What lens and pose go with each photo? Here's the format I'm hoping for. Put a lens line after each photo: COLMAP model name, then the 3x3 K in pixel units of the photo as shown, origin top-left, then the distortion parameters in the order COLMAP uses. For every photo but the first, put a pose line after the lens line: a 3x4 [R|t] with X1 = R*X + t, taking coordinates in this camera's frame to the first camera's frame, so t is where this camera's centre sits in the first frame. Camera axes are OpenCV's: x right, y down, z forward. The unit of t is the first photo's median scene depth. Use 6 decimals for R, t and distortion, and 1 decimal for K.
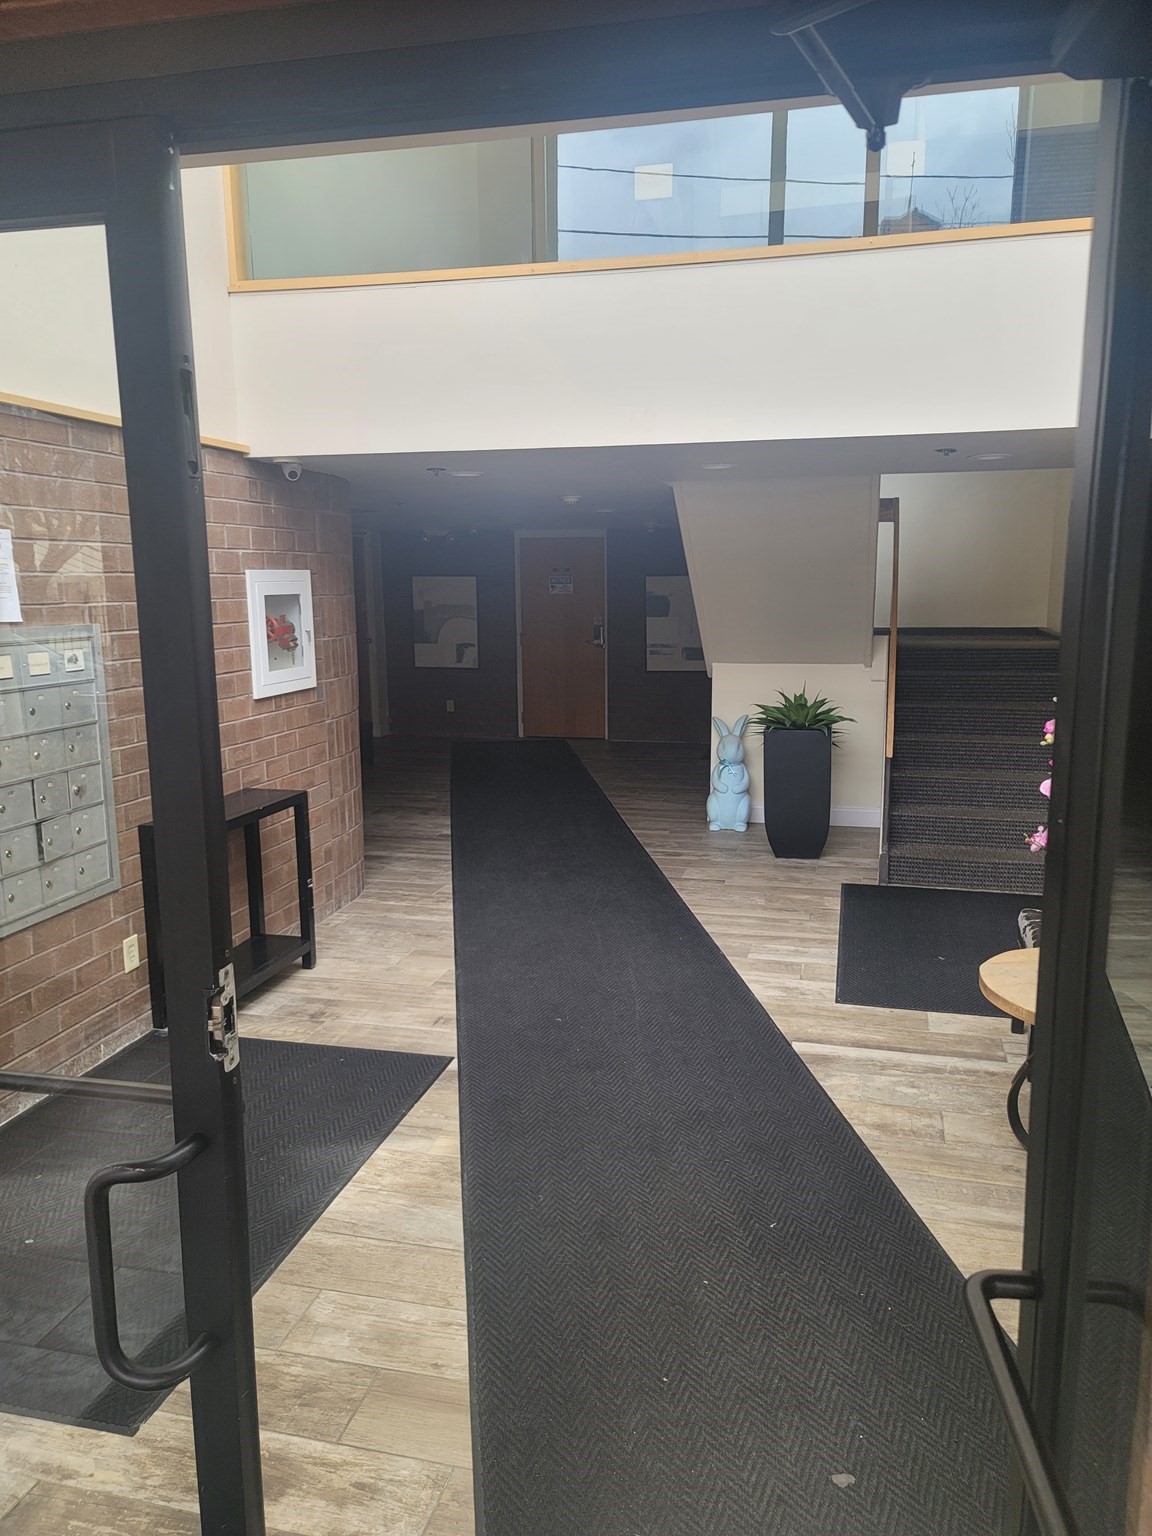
lens RADIAL K [[1122.3, 0, 576.0], [0, 1122.3, 768.0], [0, 0, 1]] dist [0.060776, -0.035165]
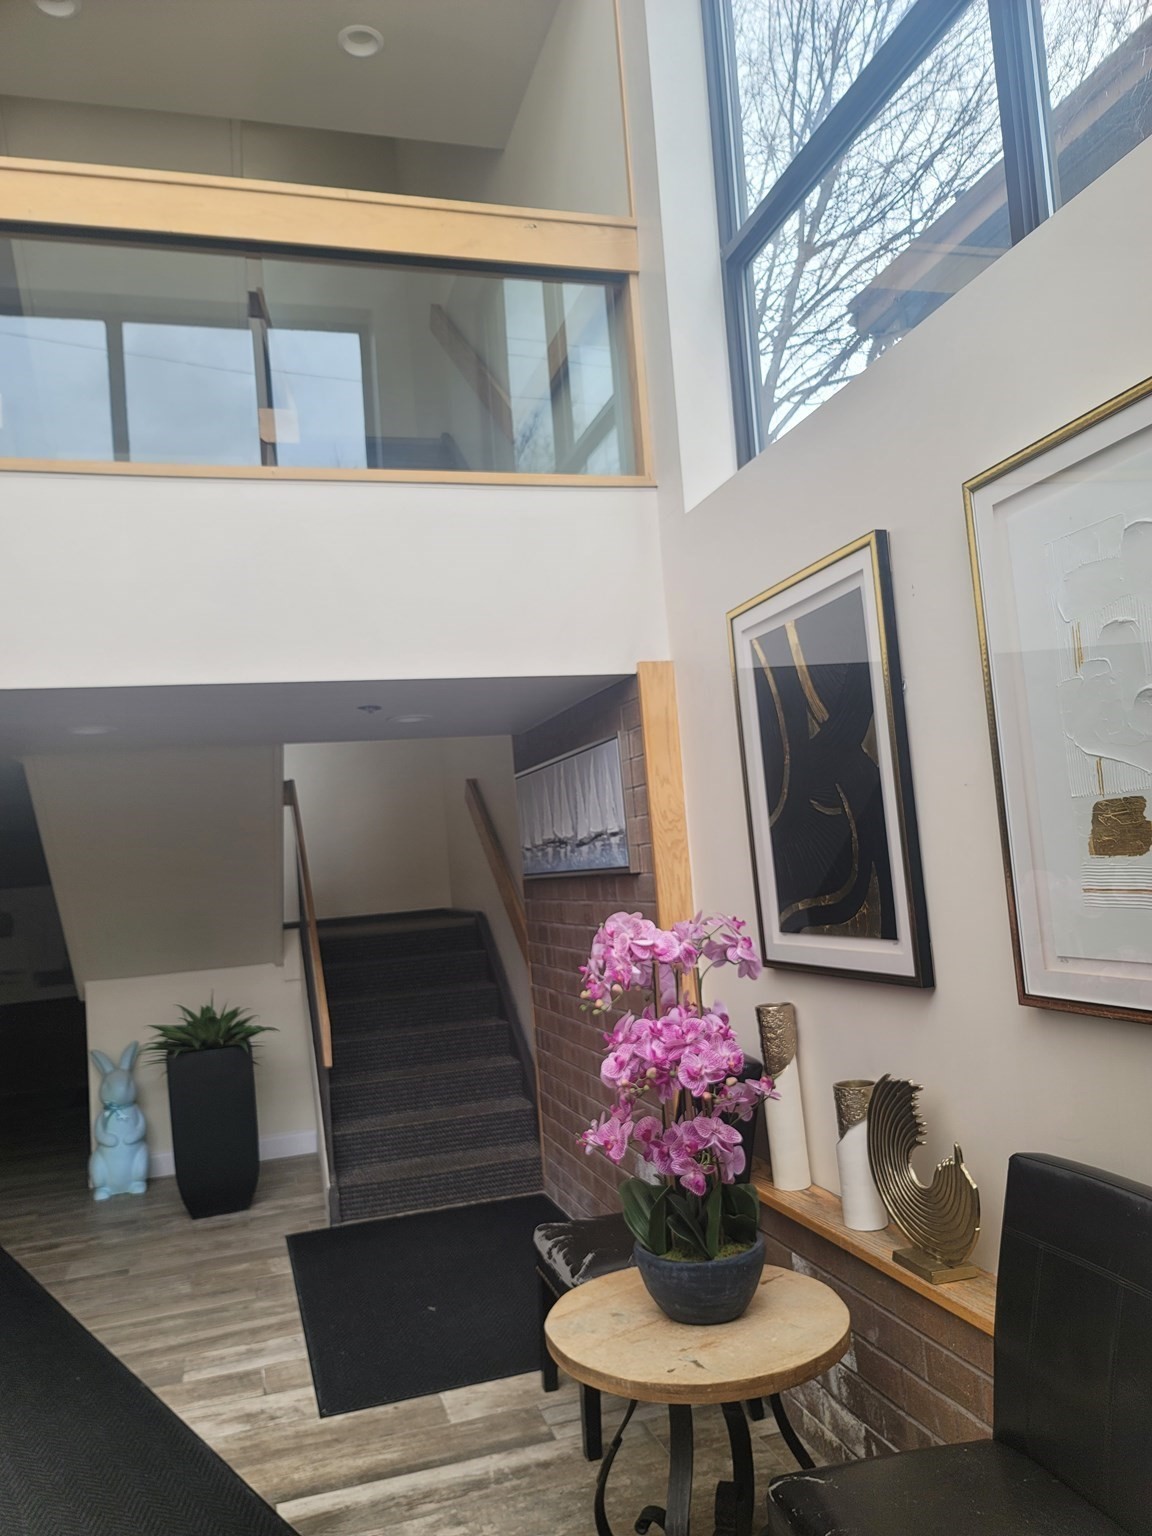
lens RADIAL K [[1122.3, 0, 576.0], [0, 1122.3, 768.0], [0, 0, 1]] dist [0.060776, -0.035165]
pose [[0.849342, -0.011649, 0.527715, -0.013318], [0.152444, 0.962568, -0.224106, -0.006528], [-0.505351, 0.270789, 0.819325, 0.137634]]
